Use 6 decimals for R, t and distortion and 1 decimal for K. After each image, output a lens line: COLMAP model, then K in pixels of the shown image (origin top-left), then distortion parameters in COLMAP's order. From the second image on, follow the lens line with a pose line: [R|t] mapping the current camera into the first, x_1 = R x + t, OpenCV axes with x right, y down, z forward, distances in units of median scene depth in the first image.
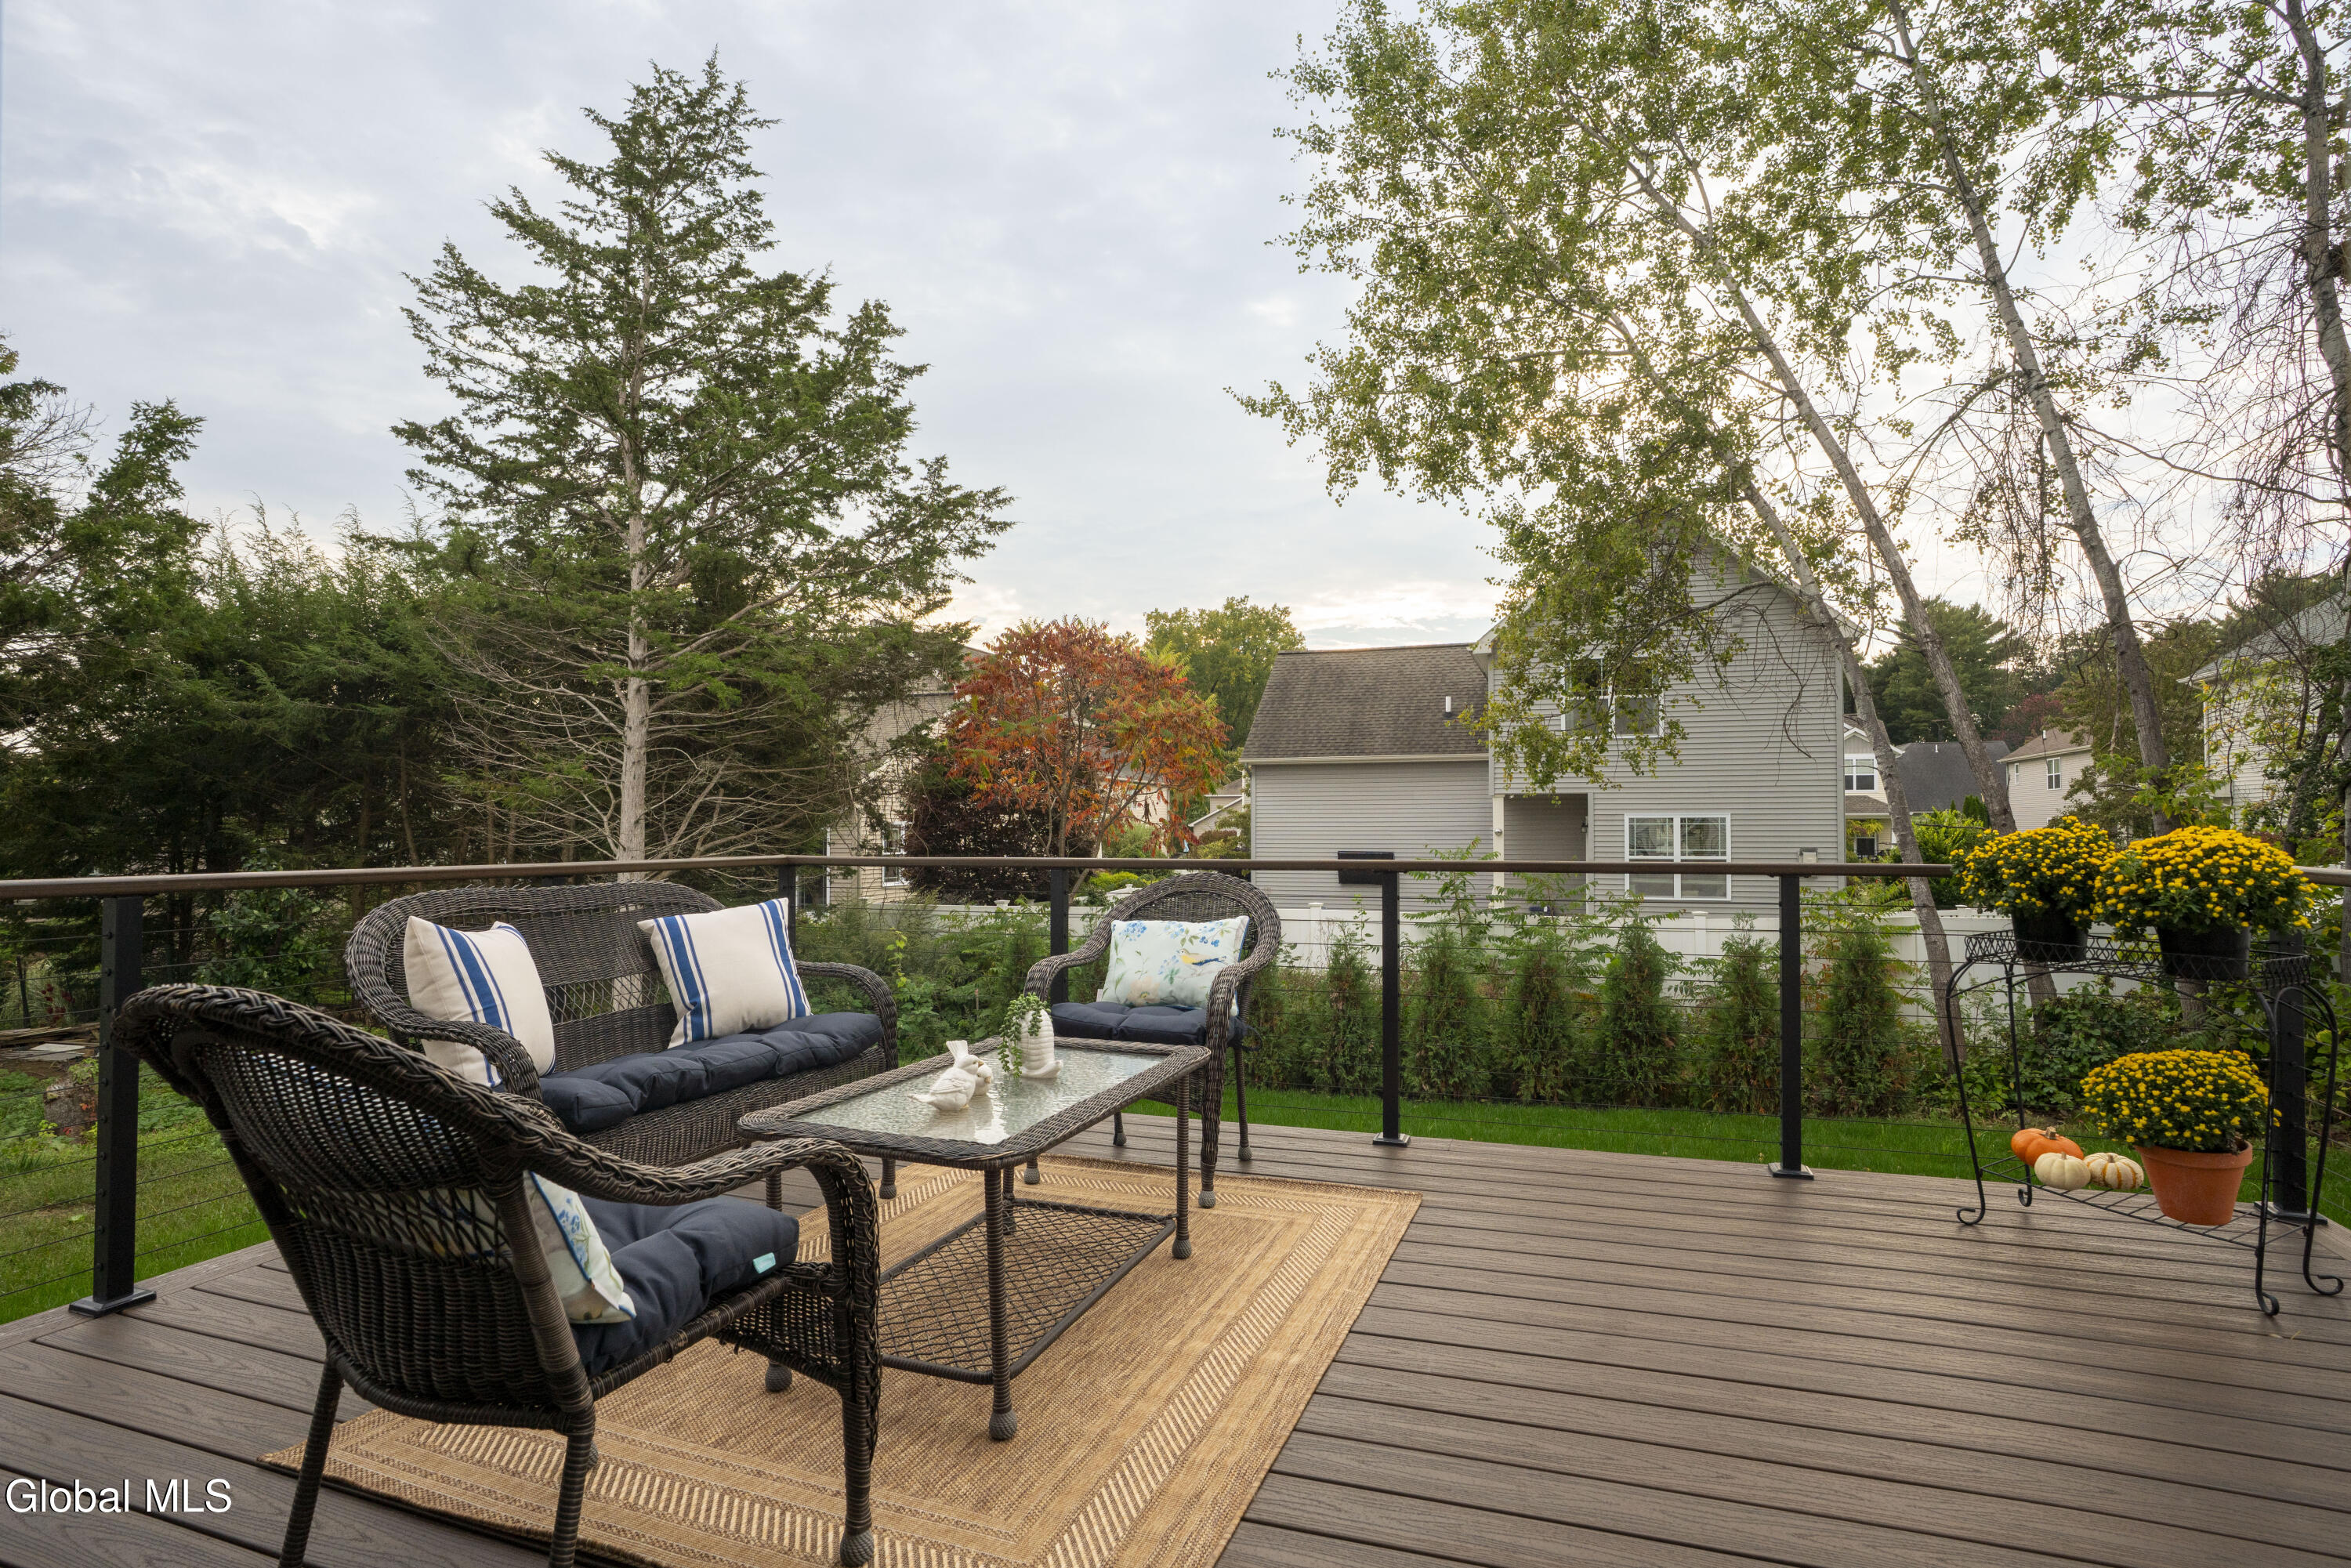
lens RADIAL K [[1196.4, 0, 1175.5], [0, 1196.4, 784.0], [0, 0, 1]] dist [-0.044738, 0.024738]
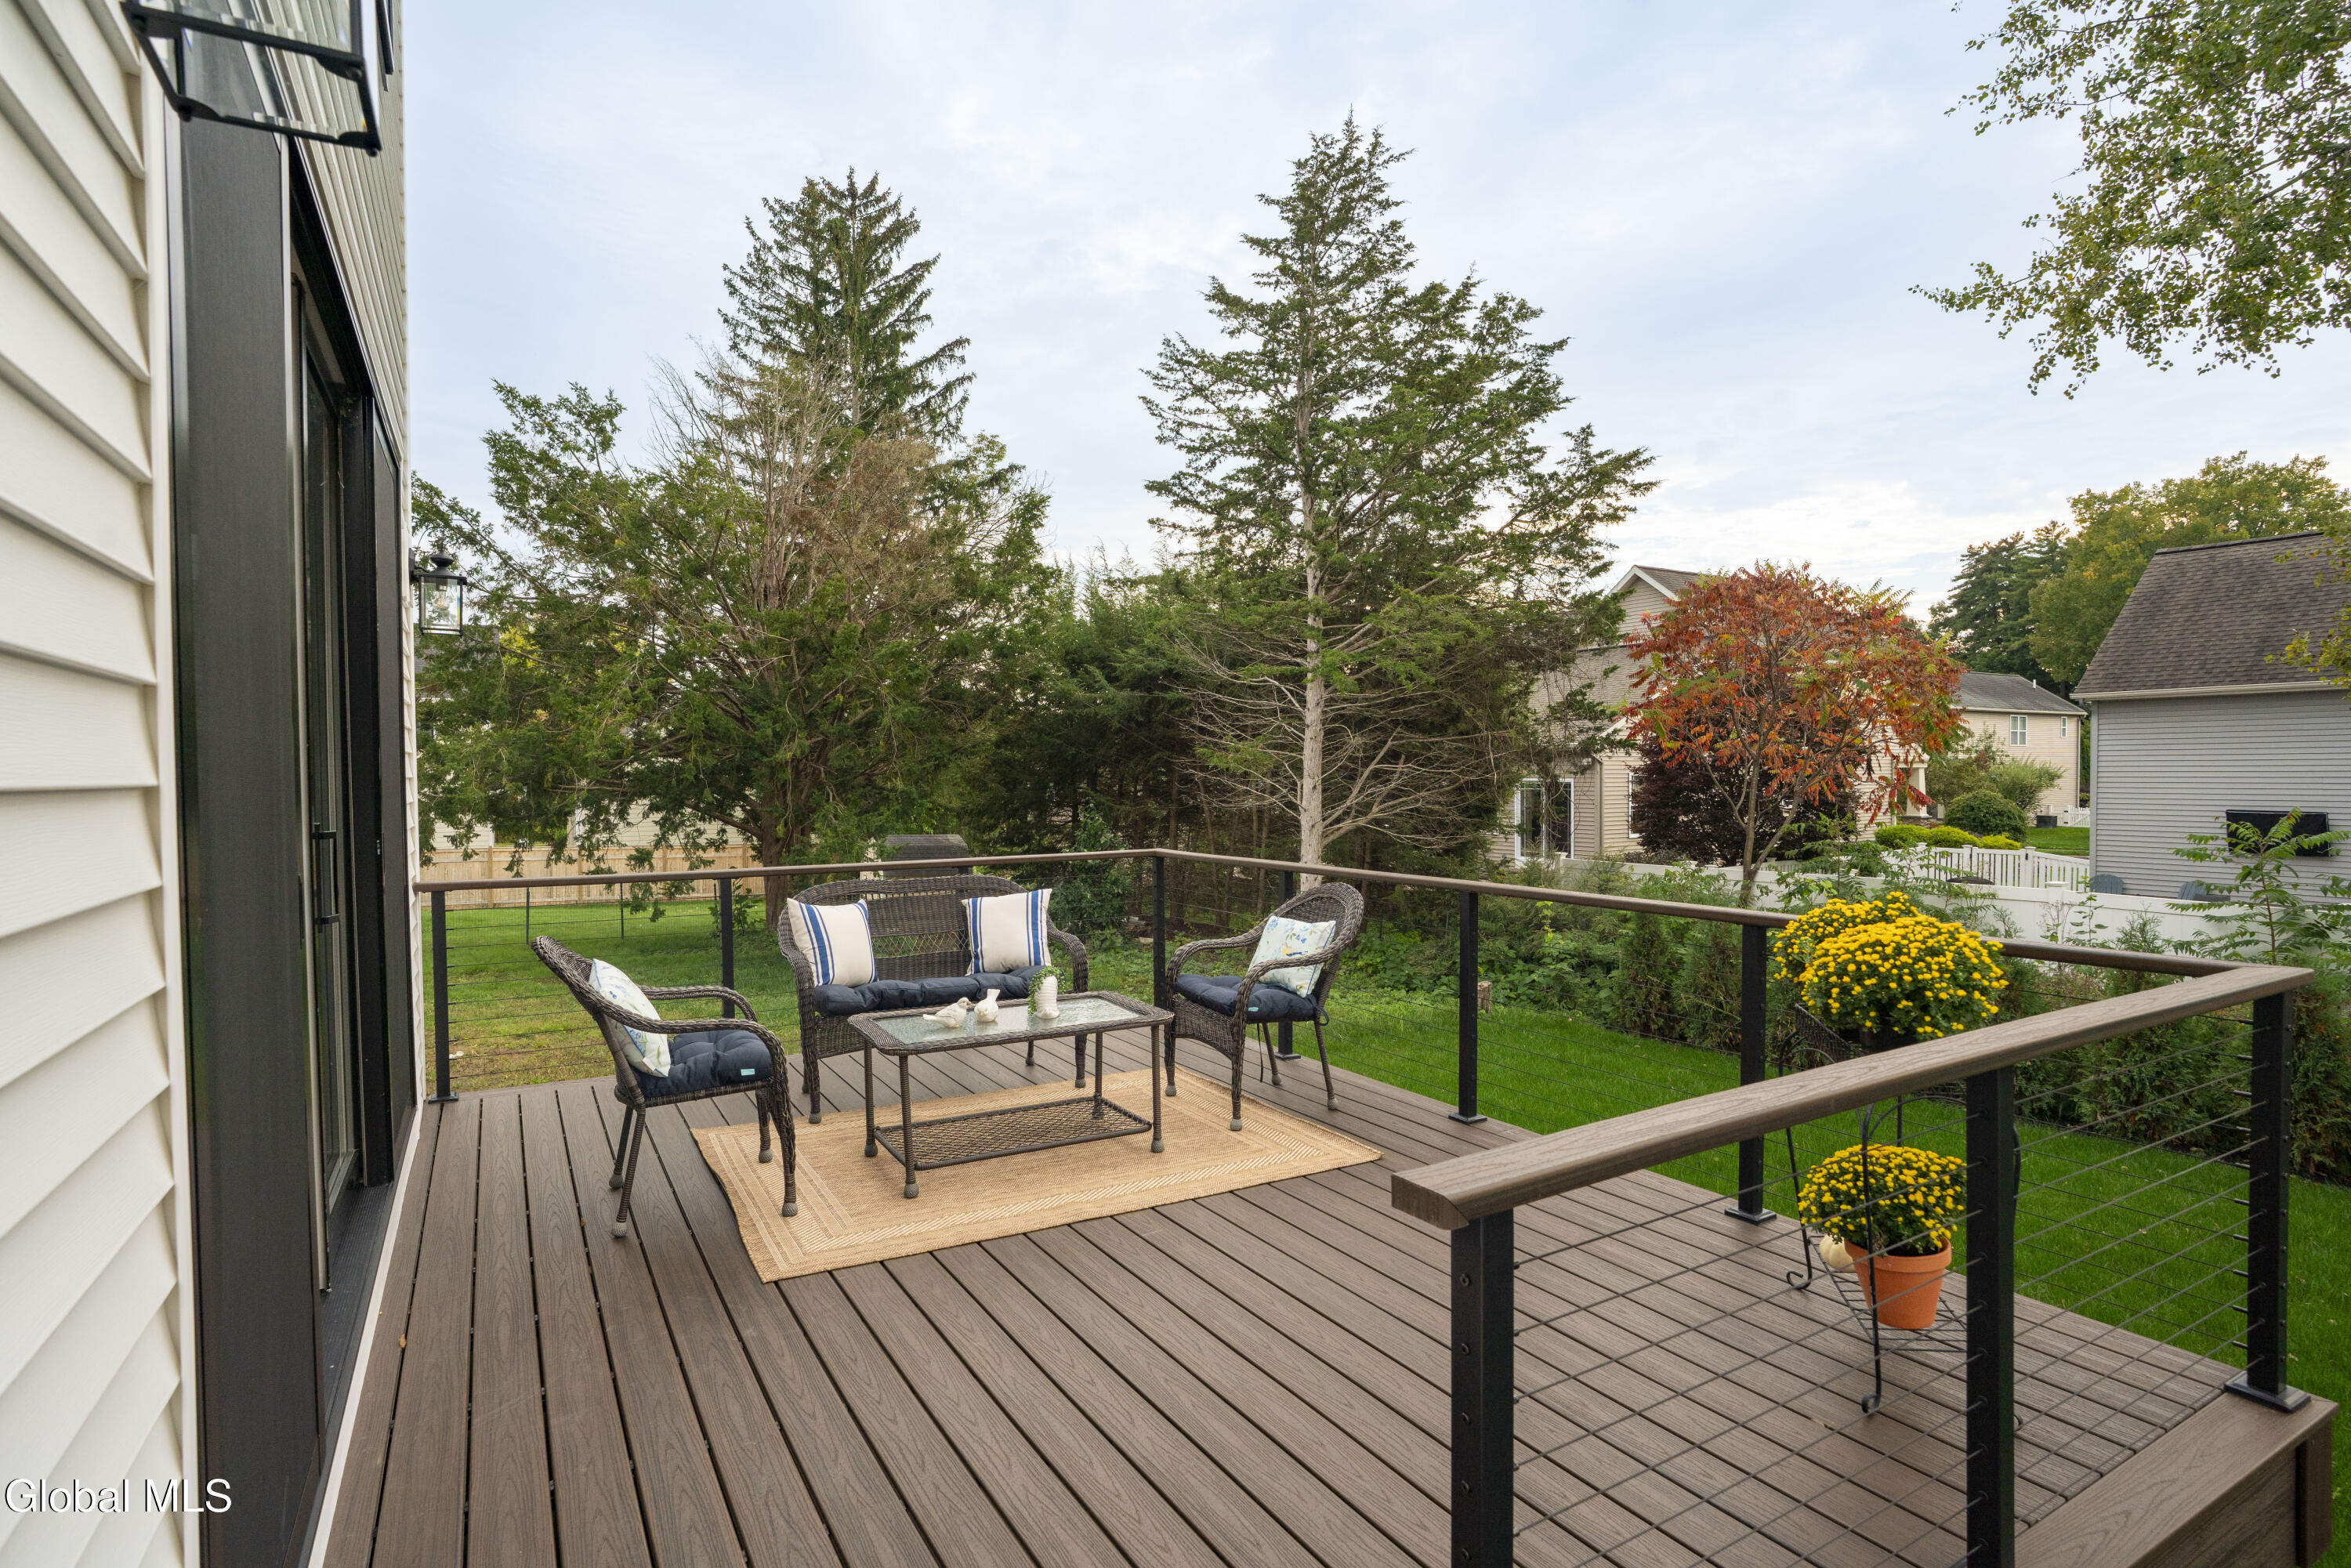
lens RADIAL K [[1196.4, 0, 1175.5], [0, 1196.4, 784.0], [0, 0, 1]] dist [-0.044738, 0.024738]
pose [[0.773802, 0.004415, -0.633412, 0.180024], [0.029290, 0.998657, 0.042743, -0.024314], [0.632750, -0.051627, 0.772633, -0.019202]]
